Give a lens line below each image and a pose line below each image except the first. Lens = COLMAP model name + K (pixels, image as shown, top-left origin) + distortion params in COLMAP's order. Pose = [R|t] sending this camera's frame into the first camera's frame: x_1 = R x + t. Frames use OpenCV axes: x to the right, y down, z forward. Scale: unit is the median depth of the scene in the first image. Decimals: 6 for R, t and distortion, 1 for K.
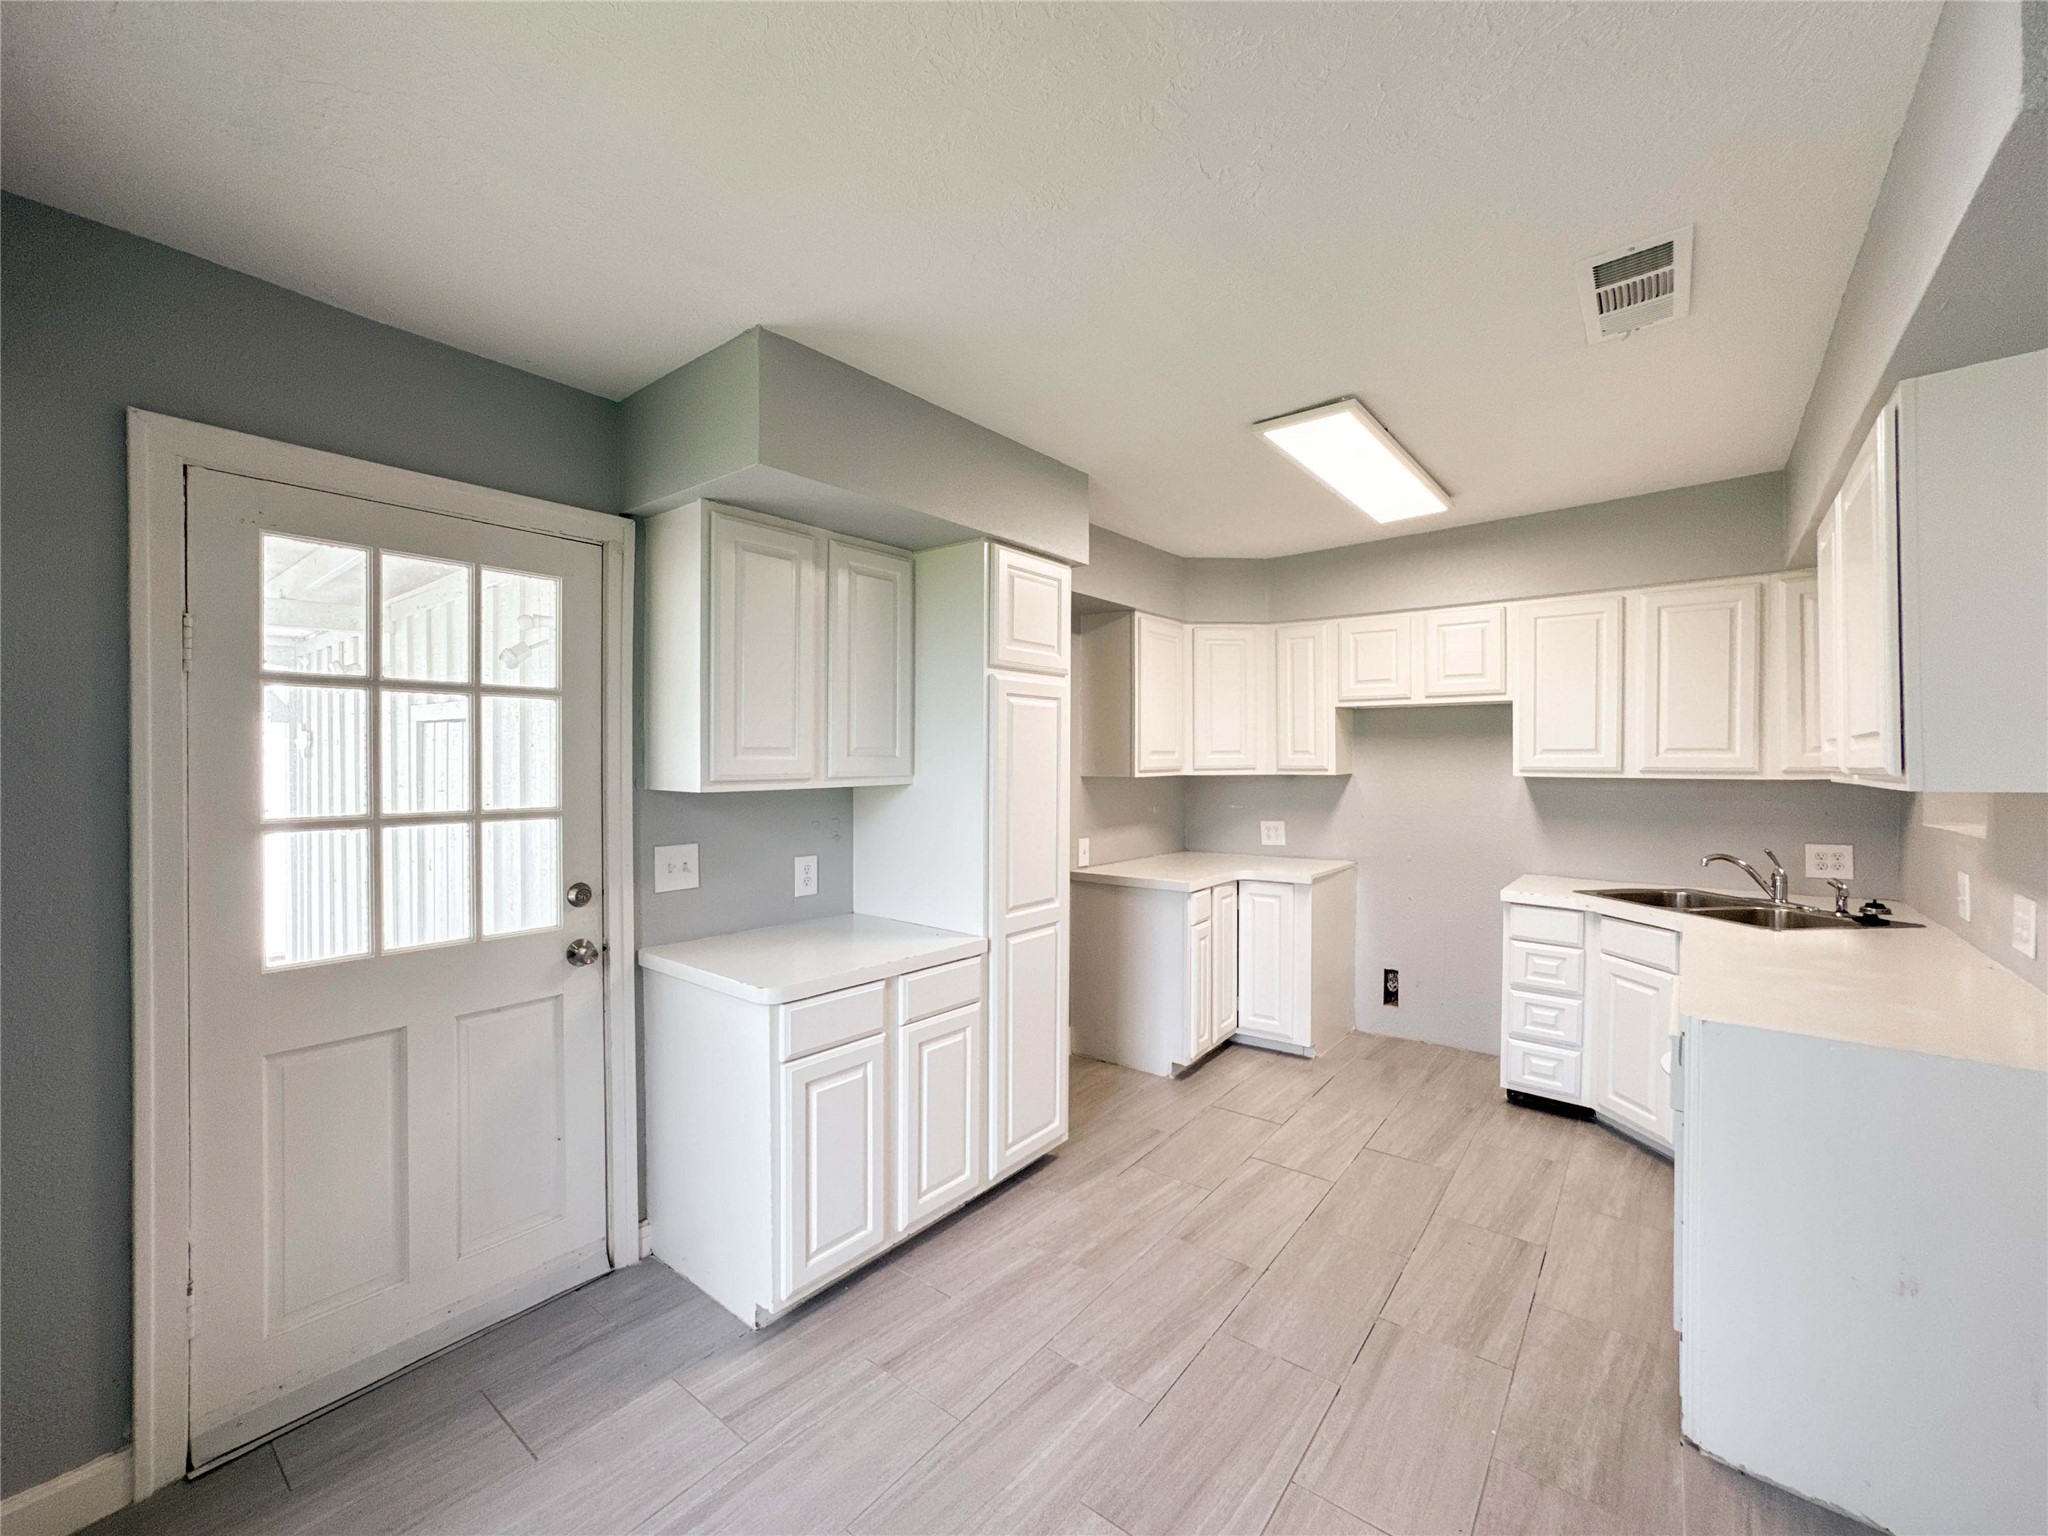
lens RADIAL K [[840.5, 0, 1032.4], [0, 840.5, 759.9], [0, 0, 1]] dist [-0.028383, 0.010846]
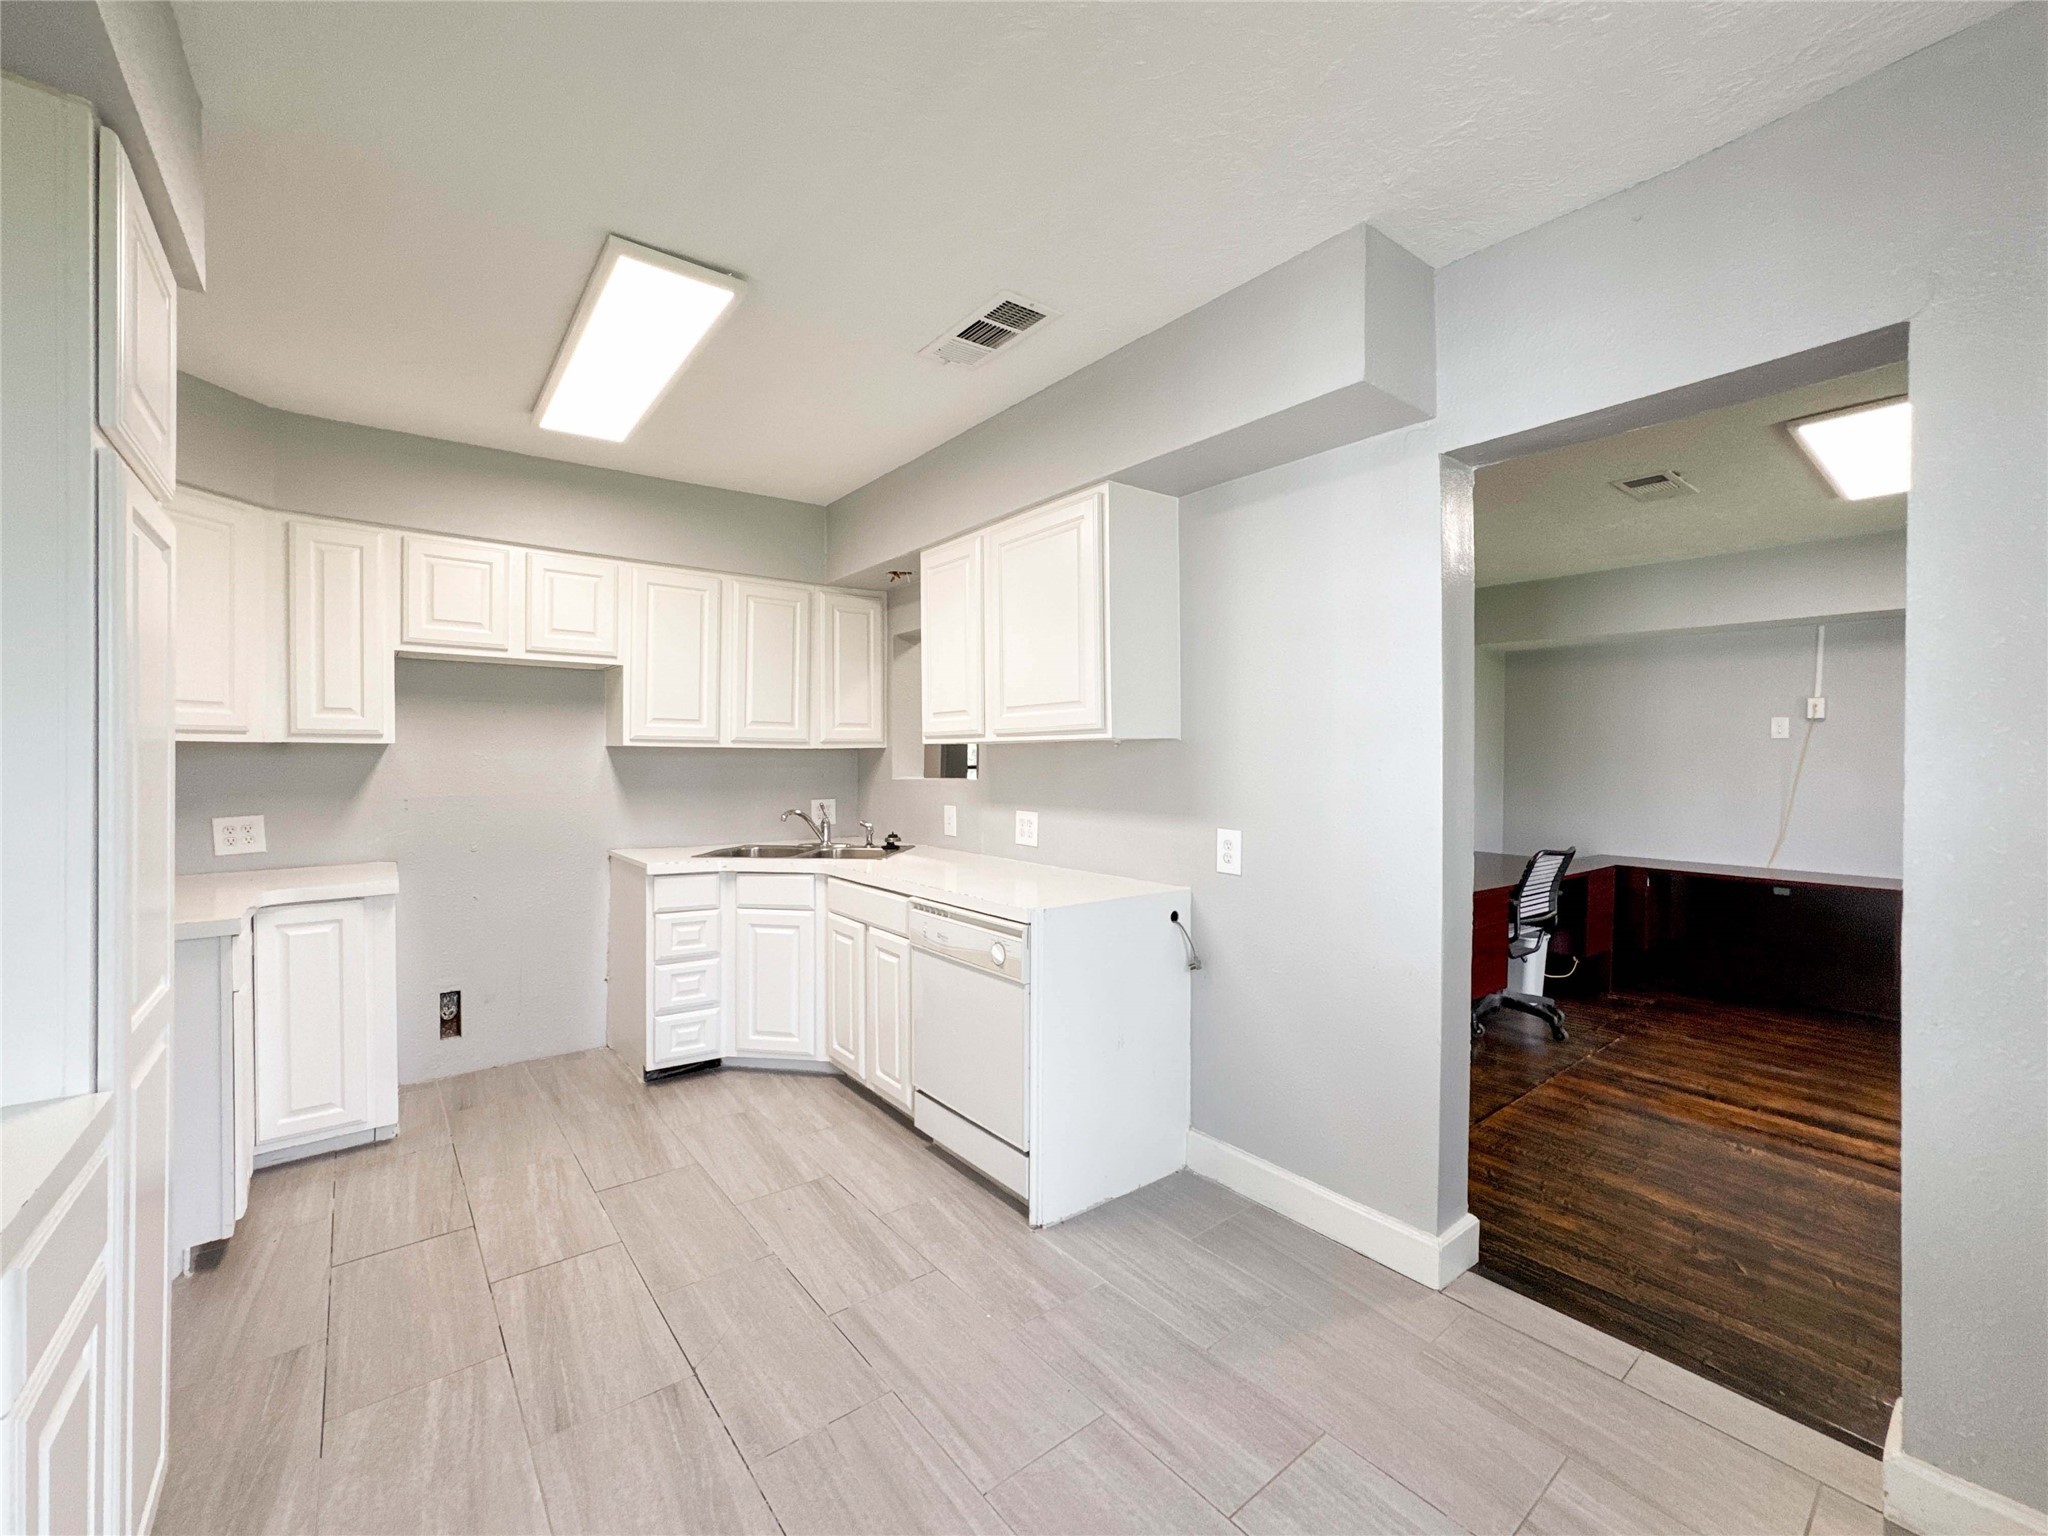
lens RADIAL K [[840.5, 0, 1028.9], [0, 840.5, 769.7], [0, 0, 1]] dist [-0.028383, 0.010846]
pose [[0.227789, -0.011646, 0.973641, -0.269782], [-0.005625, 0.999896, 0.013276, 0.035469], [-0.973694, -0.008500, 0.227700, 0.374002]]
